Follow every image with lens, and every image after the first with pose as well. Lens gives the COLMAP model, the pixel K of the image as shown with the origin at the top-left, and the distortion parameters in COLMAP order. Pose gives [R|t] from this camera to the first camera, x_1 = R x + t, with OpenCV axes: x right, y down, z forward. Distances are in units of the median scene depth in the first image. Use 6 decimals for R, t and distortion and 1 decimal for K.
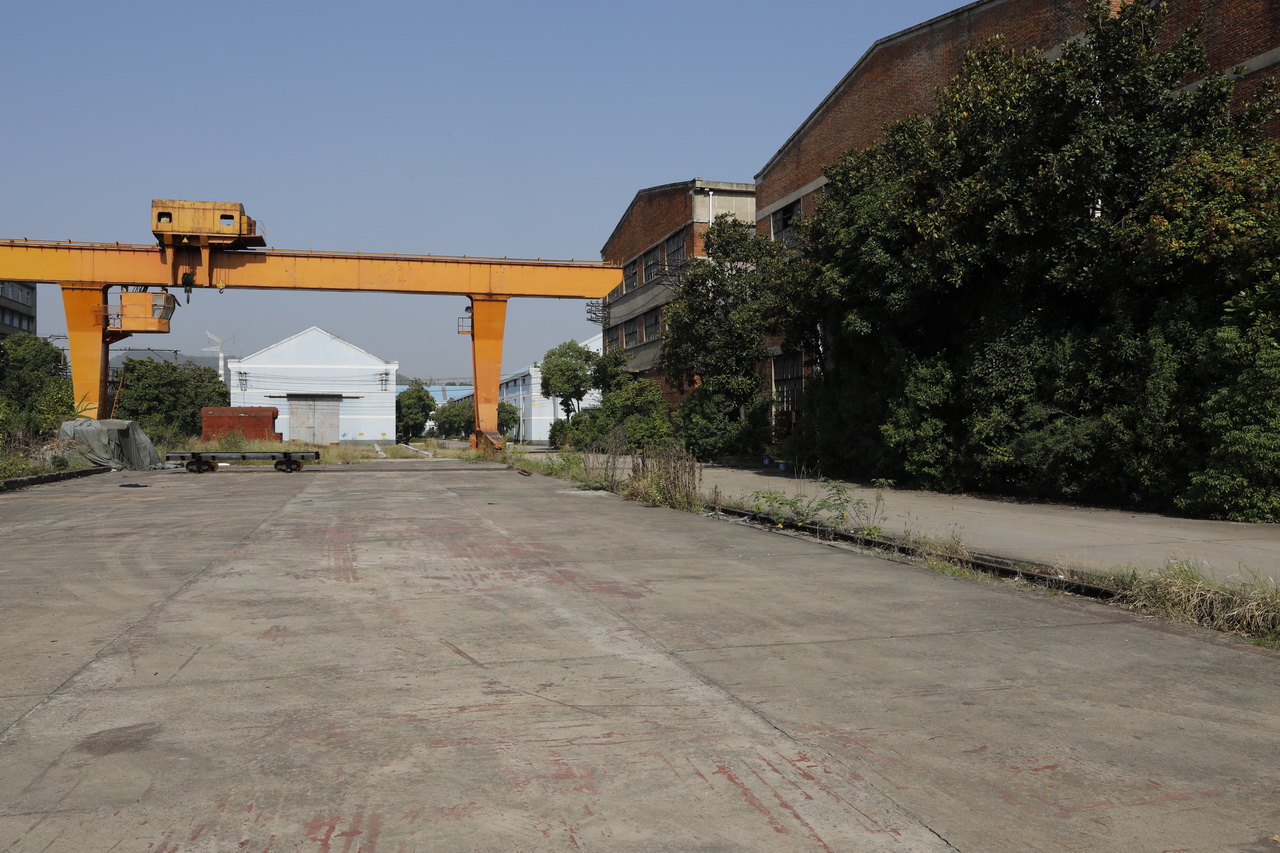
lens RADIAL K [[1053.6, 0, 640.0], [0, 1053.6, 426.5], [0, 0, 1]] dist [-0.003227, 0.005803]
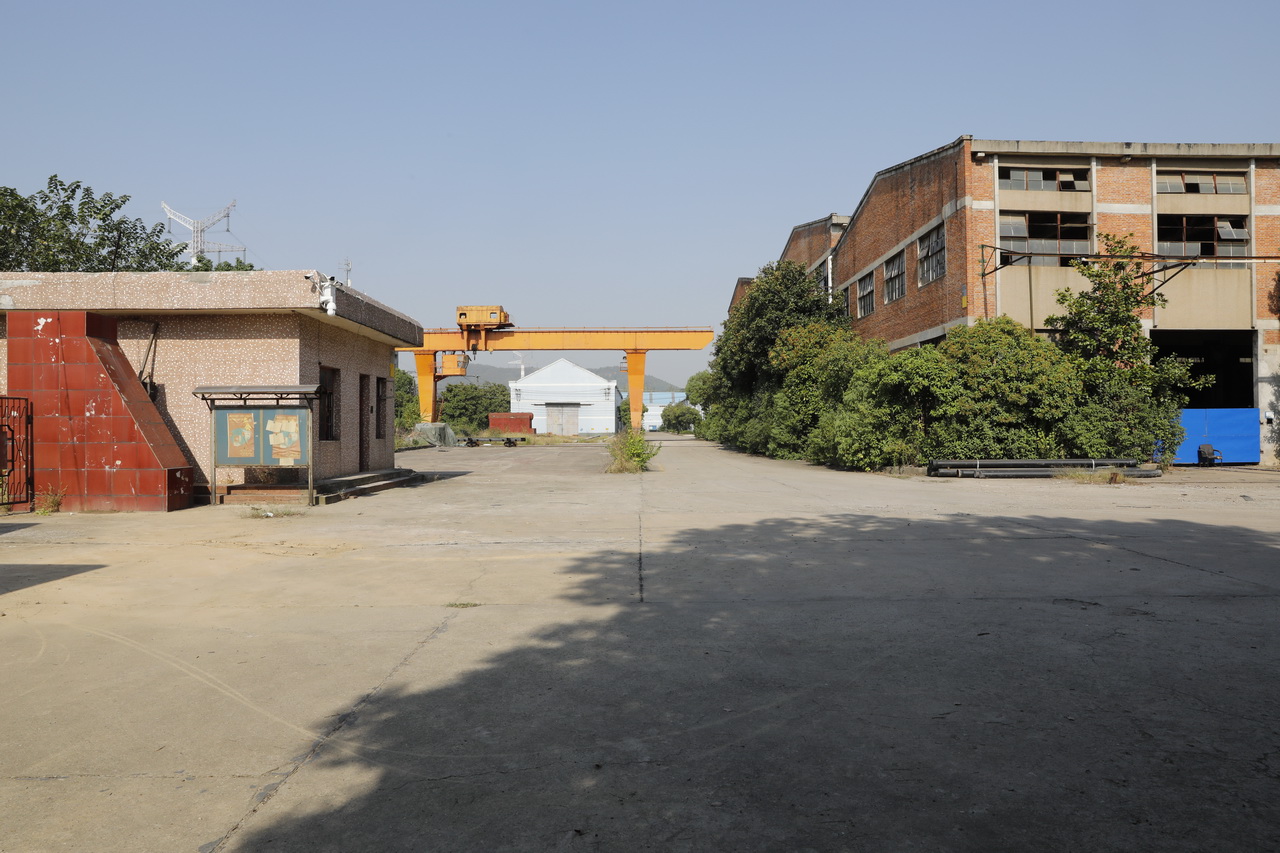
lens RADIAL K [[864.6, 0, 640.0], [0, 864.6, 426.5], [0, 0, 1]] dist [-0.114993, 0.084899]
pose [[0.971089, -0.001112, -0.238715, 0.220436], [0.002215, 0.999988, 0.004353, -0.003970], [0.238707, -0.004756, 0.971080, -0.415026]]
